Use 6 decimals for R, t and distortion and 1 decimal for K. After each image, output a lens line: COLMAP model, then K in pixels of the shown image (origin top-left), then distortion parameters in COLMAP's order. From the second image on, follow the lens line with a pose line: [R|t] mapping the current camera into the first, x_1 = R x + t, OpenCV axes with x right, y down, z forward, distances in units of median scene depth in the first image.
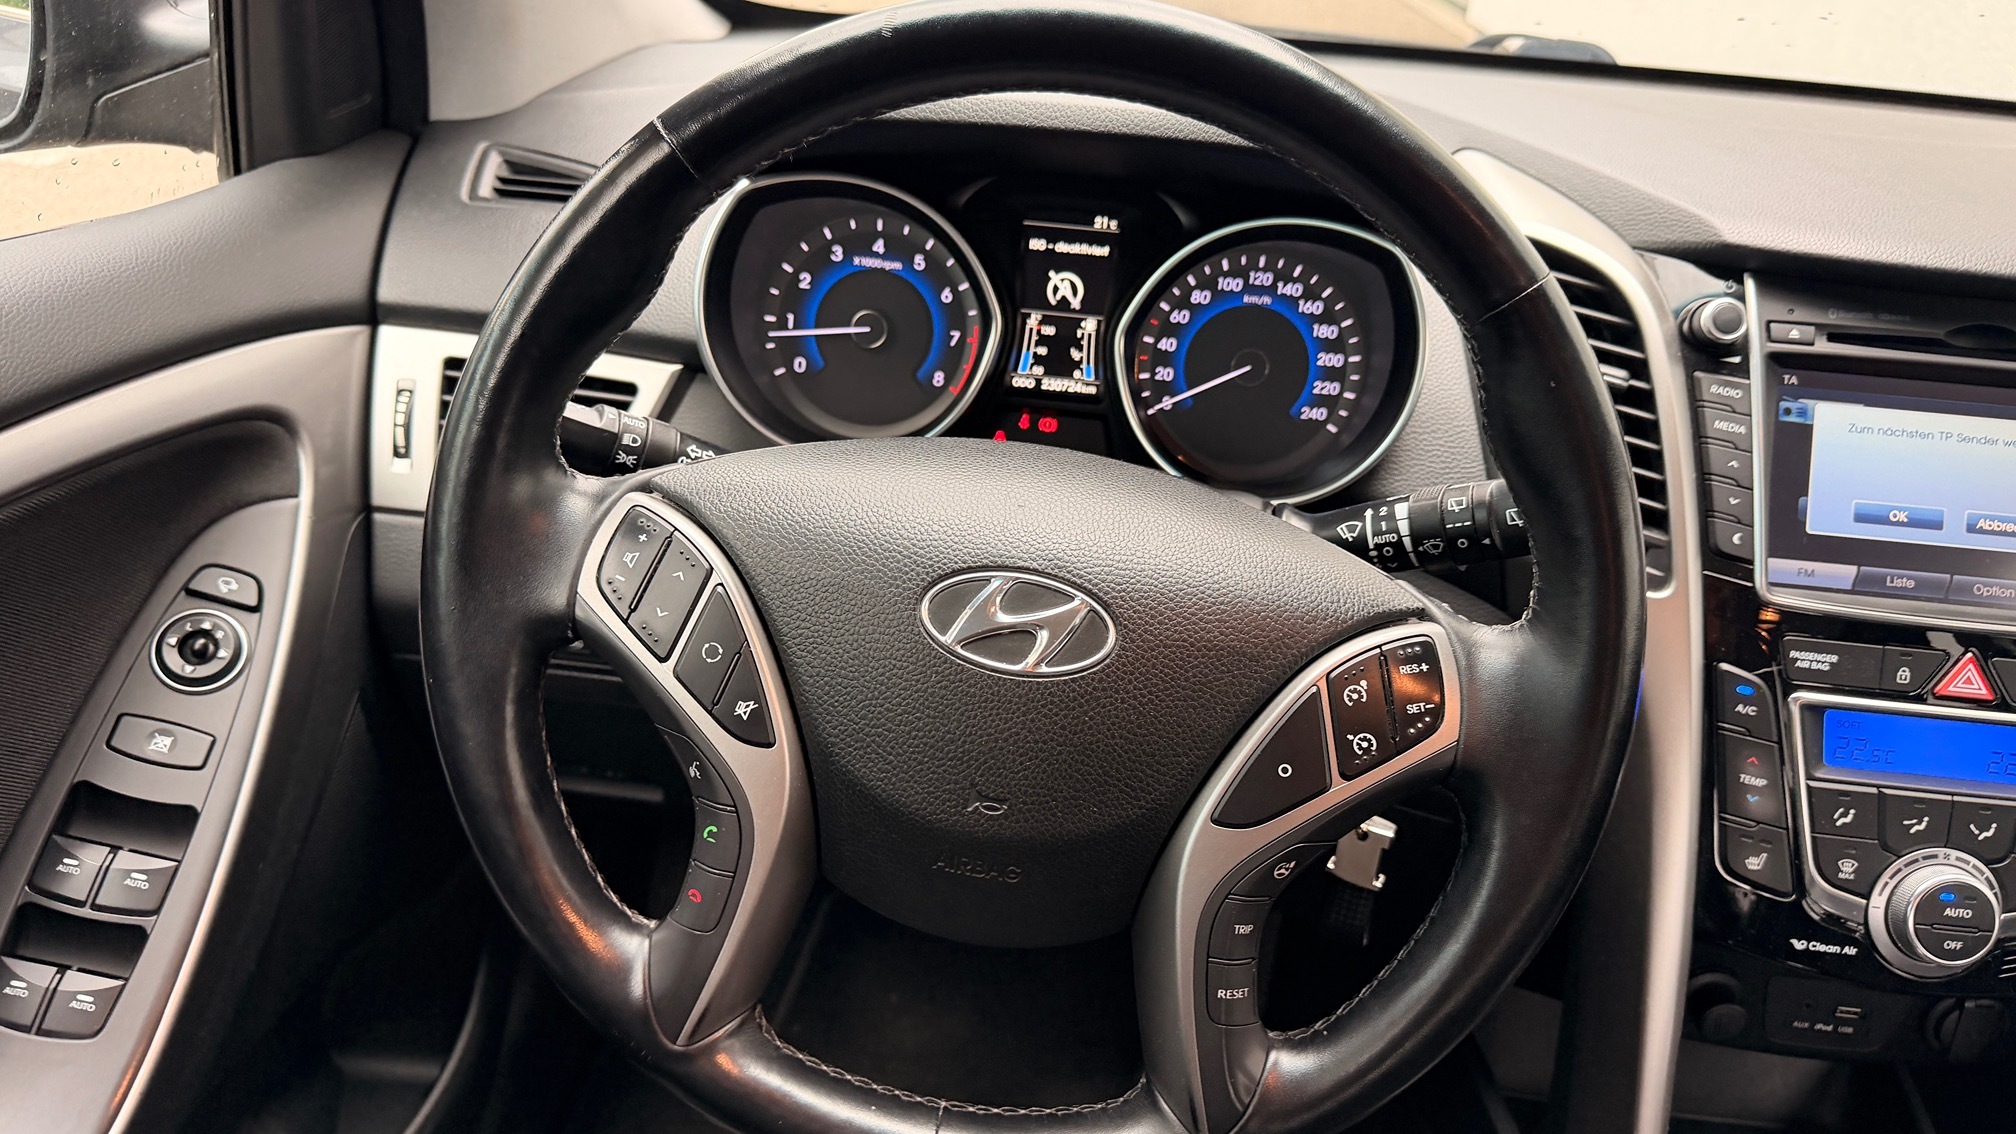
lens RADIAL K [[1423.0, 0, 1008.0], [0, 1423.0, 567.0], [0, 0, 1]] dist [0.146826, -0.293051]
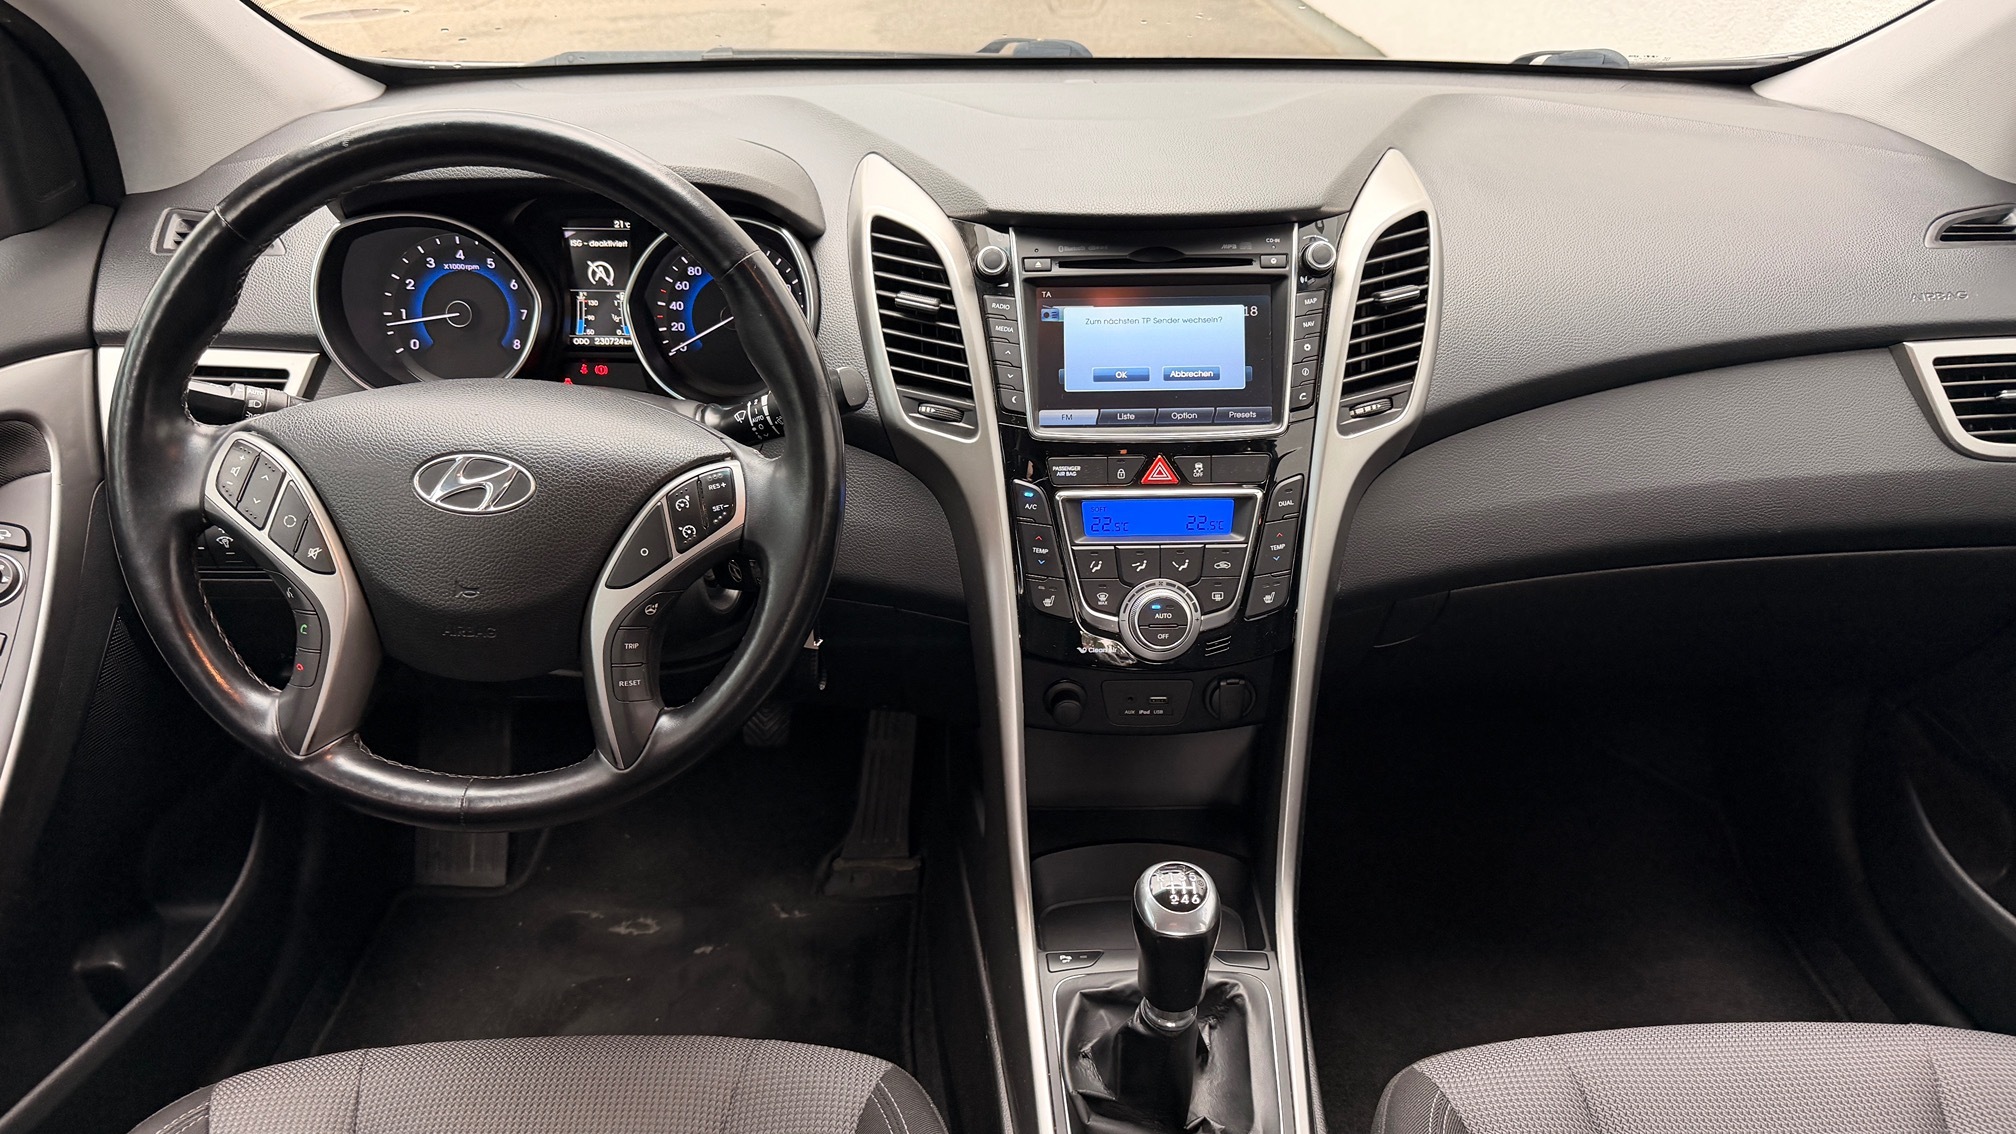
lens RADIAL K [[1407.4, 0, 1019.3], [0, 1407.4, 572.7], [0, 0, 1]] dist [0.188730, -0.423294]
pose [[0.990751, -0.112083, 0.076484, 0.345476], [0.109518, 0.993298, 0.036956, 0.104363], [-0.080114, -0.028238, 0.996386, -0.505760]]
